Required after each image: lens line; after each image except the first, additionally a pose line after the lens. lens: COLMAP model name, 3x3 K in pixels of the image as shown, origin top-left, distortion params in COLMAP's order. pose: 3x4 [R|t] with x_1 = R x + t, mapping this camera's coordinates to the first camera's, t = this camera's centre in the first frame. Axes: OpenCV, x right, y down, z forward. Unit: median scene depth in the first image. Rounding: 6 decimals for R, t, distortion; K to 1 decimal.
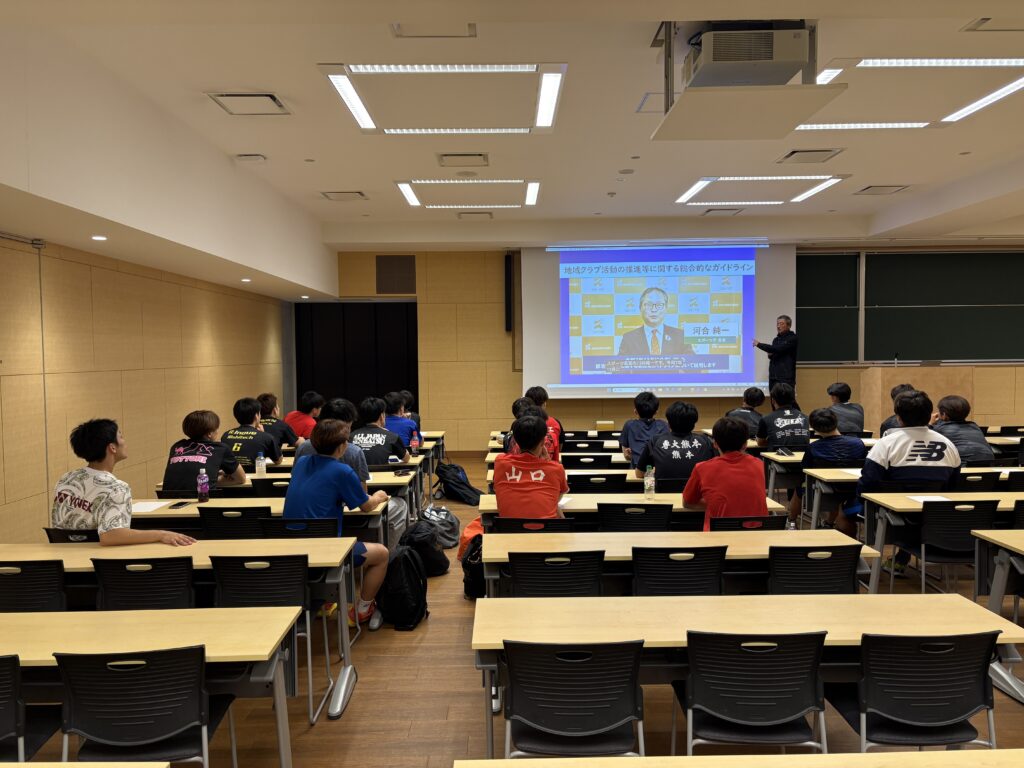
lens RADIAL K [[772.8, 0, 508.8], [0, 772.8, 385.2], [0, 0, 1]] dist [0.029203, -0.024357]
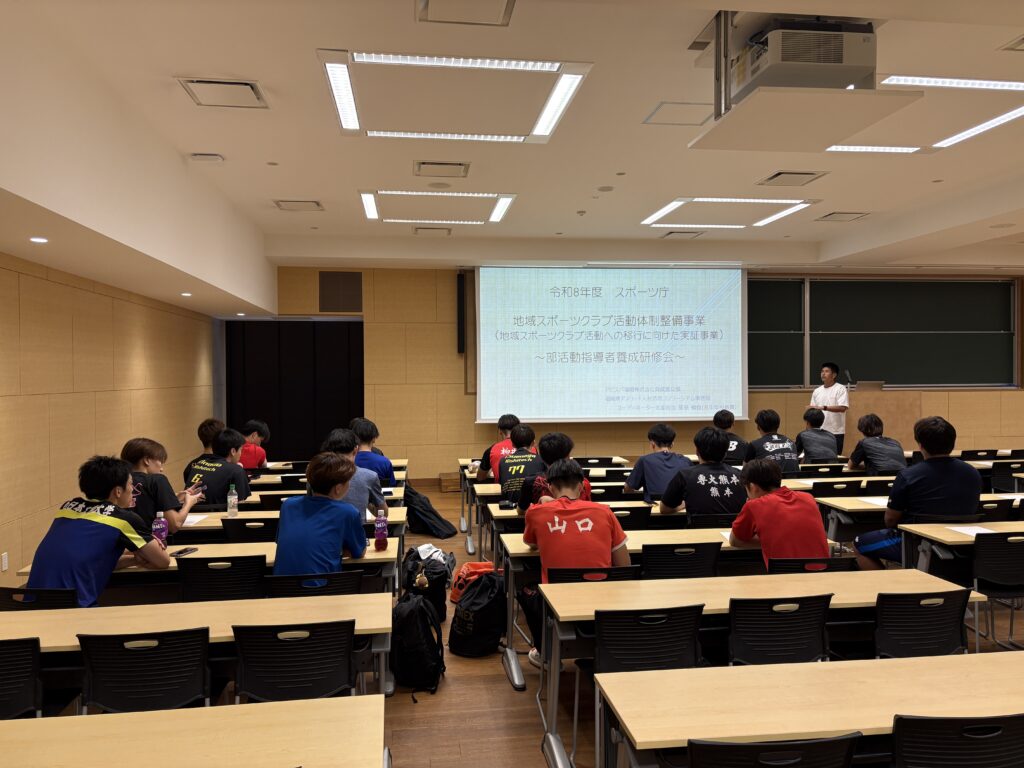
lens RADIAL K [[772.8, 0, 512.7], [0, 772.8, 382.7], [0, 0, 1]] dist [0.029203, -0.024357]
pose [[0.992656, 0.003625, 0.120914, -0.101125], [0.000320, 0.999469, -0.032584, -0.002909], [-0.120968, 0.032383, 0.992128, 0.081449]]
